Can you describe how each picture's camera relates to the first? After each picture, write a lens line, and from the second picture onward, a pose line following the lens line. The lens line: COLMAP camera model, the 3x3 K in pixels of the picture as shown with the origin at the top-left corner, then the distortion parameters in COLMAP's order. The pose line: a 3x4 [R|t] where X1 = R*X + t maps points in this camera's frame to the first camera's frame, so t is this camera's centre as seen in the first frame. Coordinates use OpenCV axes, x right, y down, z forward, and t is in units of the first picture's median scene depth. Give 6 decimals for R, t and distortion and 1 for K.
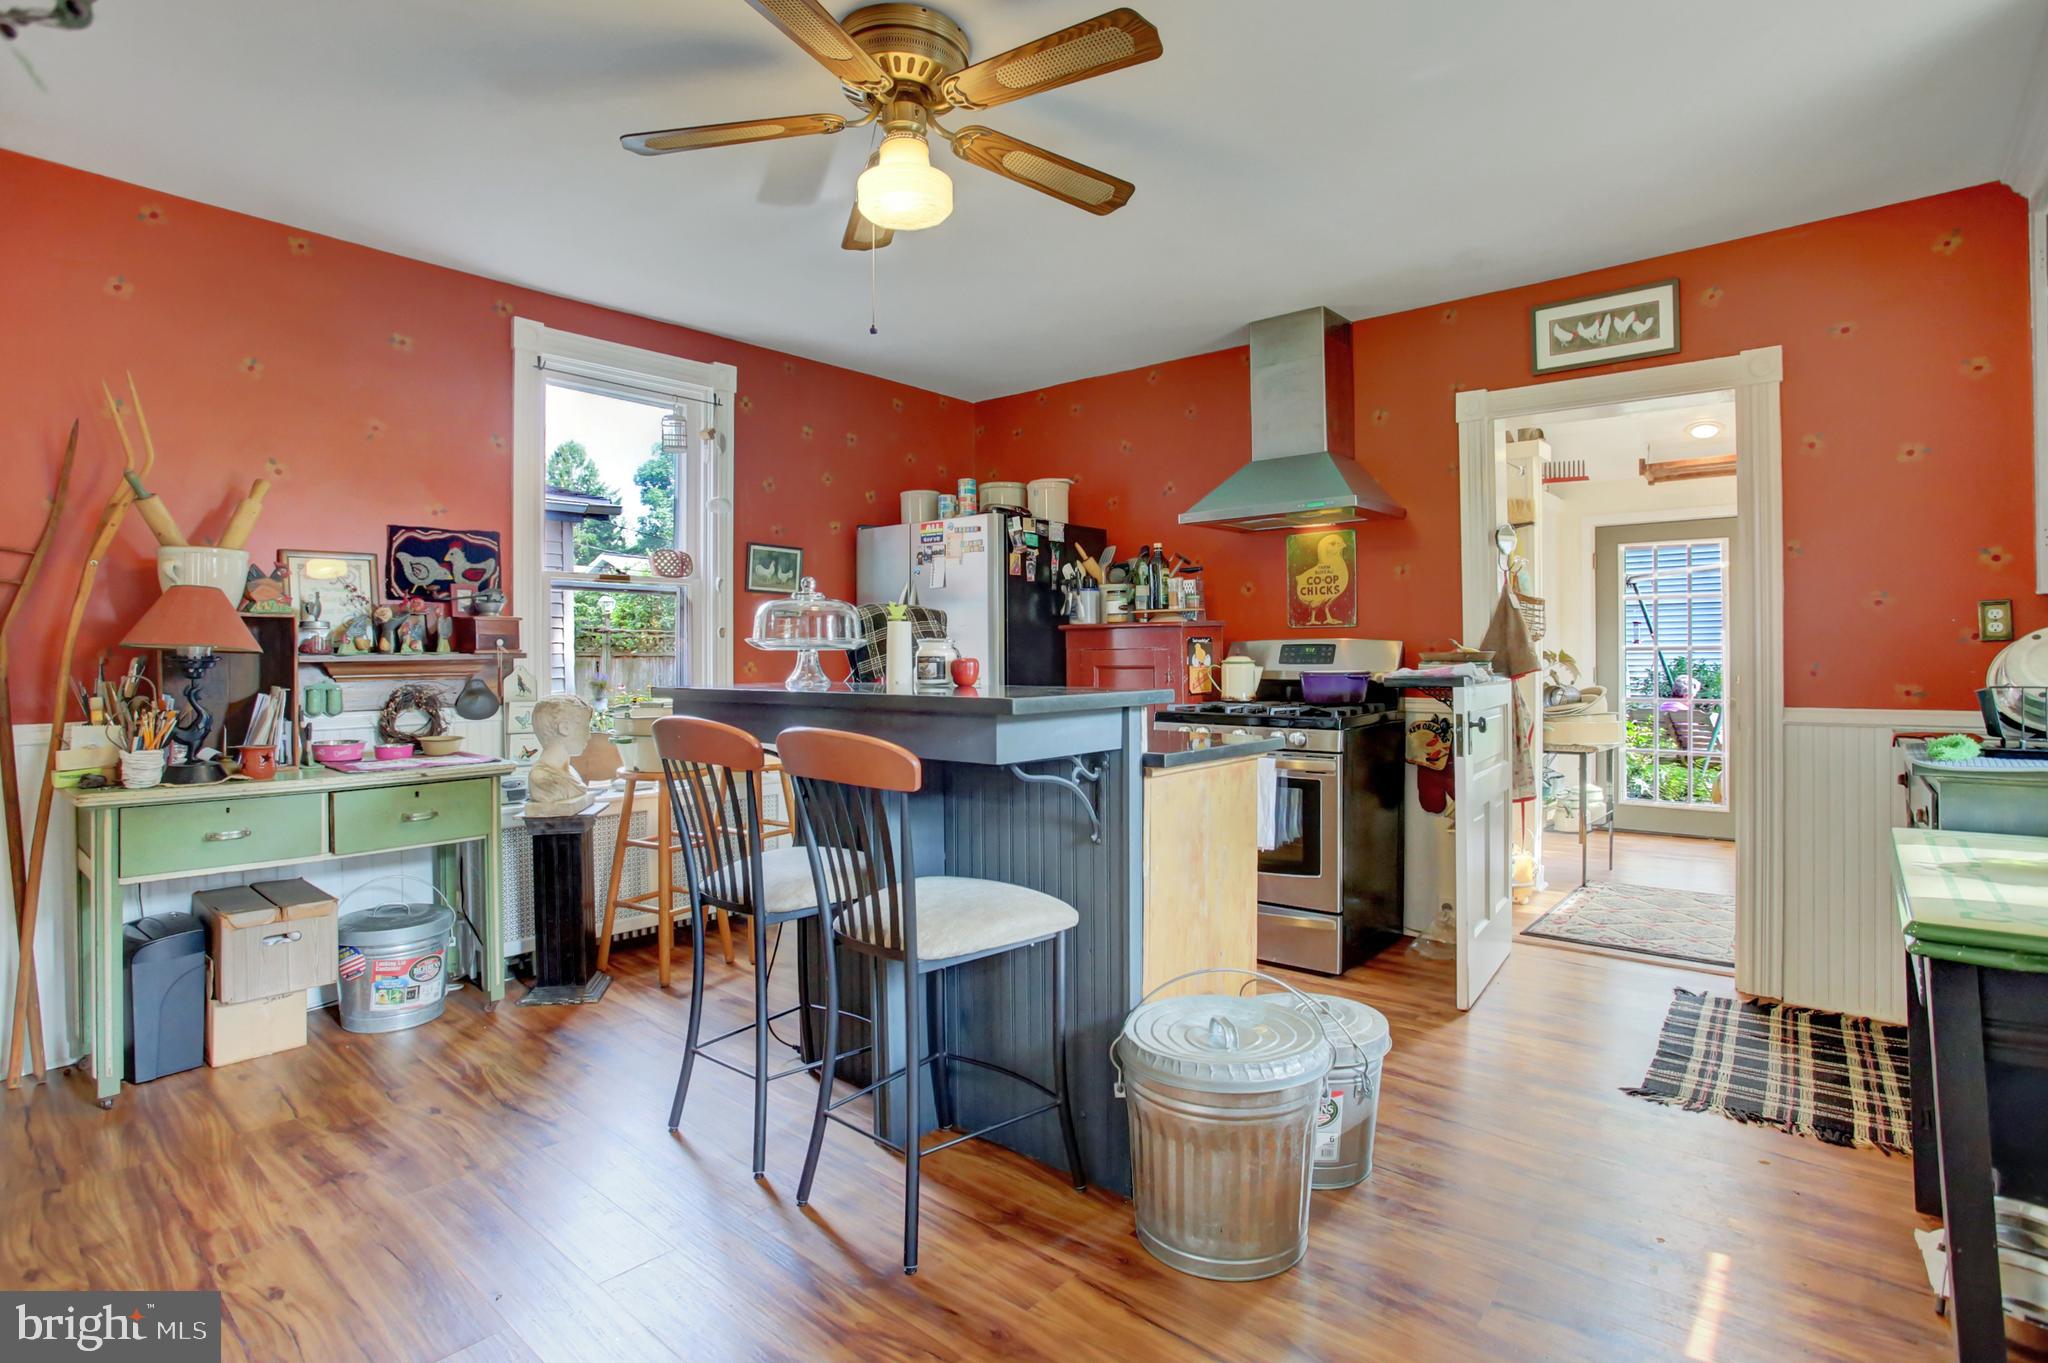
lens RADIAL K [[1010.3, 0, 1017.3], [0, 1010.3, 681.4], [0, 0, 1]] dist [-0.062166, 0.038269]
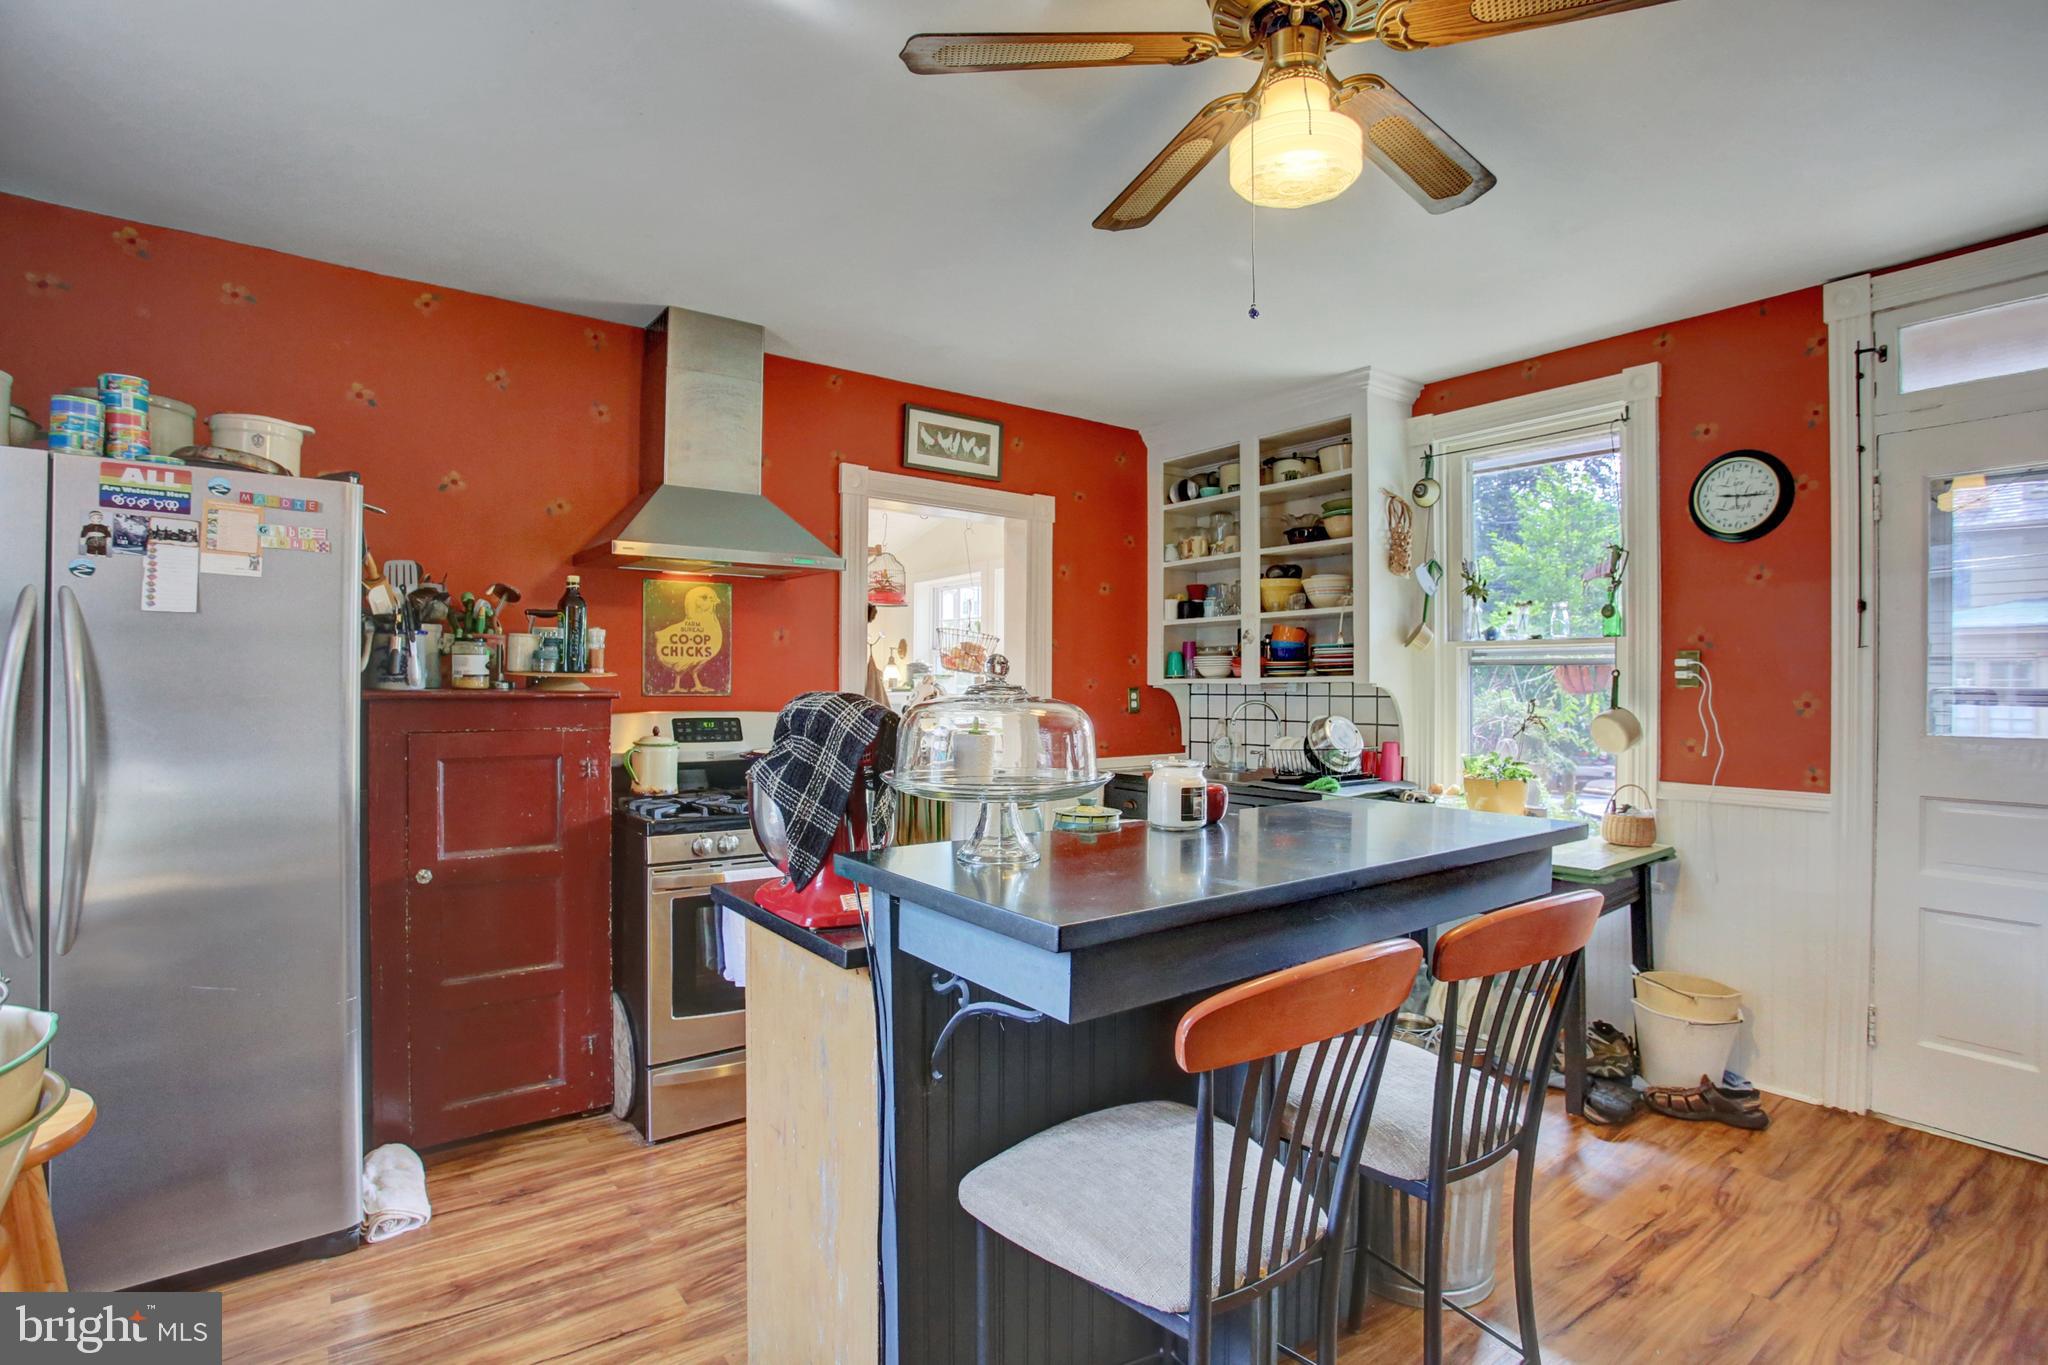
lens RADIAL K [[1010.3, 0, 1017.3], [0, 1010.3, 682.4], [0, 0, 1]] dist [-0.062166, 0.038269]
pose [[0.227170, 0.005749, 0.973838, -0.467130], [0.015179, 0.999840, -0.009444, -0.056018], [-0.973737, 0.016927, 0.227047, 0.577397]]
